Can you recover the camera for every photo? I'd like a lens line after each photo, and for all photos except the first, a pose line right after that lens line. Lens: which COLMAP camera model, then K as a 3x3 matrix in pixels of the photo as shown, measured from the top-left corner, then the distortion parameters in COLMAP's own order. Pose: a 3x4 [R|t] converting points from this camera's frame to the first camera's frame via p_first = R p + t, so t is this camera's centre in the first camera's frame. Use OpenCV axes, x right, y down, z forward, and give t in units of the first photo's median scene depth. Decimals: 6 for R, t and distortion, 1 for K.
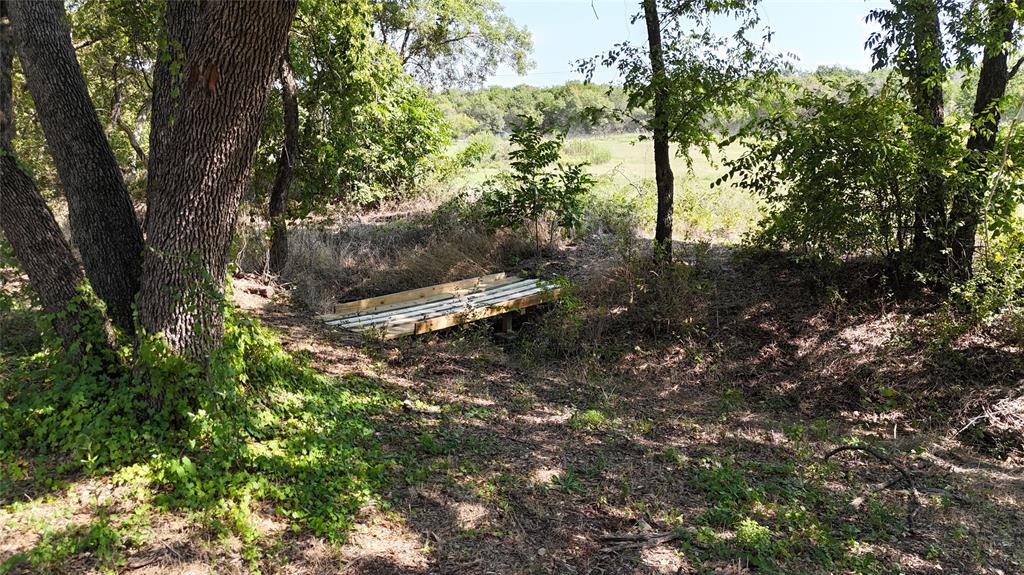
lens RADIAL K [[729.7, 0, 511.8], [0, 729.7, 287.7], [0, 0, 1]] dist [0.000842, -0.001114]
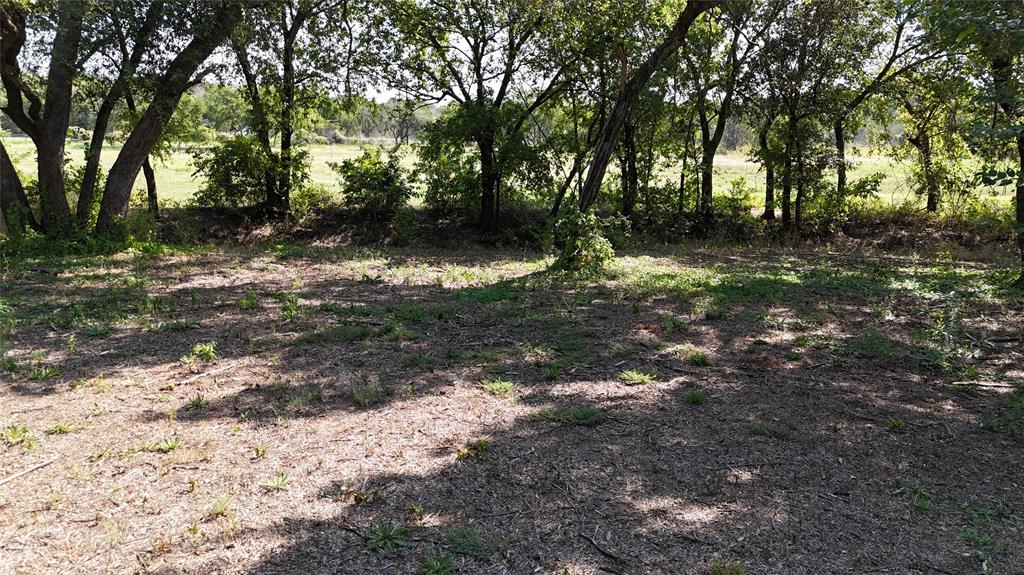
lens RADIAL K [[729.7, 0, 513.6], [0, 729.7, 288.2], [0, 0, 1]] dist [0.000842, -0.001114]
pose [[0.612110, -0.121003, 0.781460, -0.989410], [0.115487, 0.991307, 0.063036, 0.194988], [-0.782294, 0.051664, 0.620763, -1.272557]]
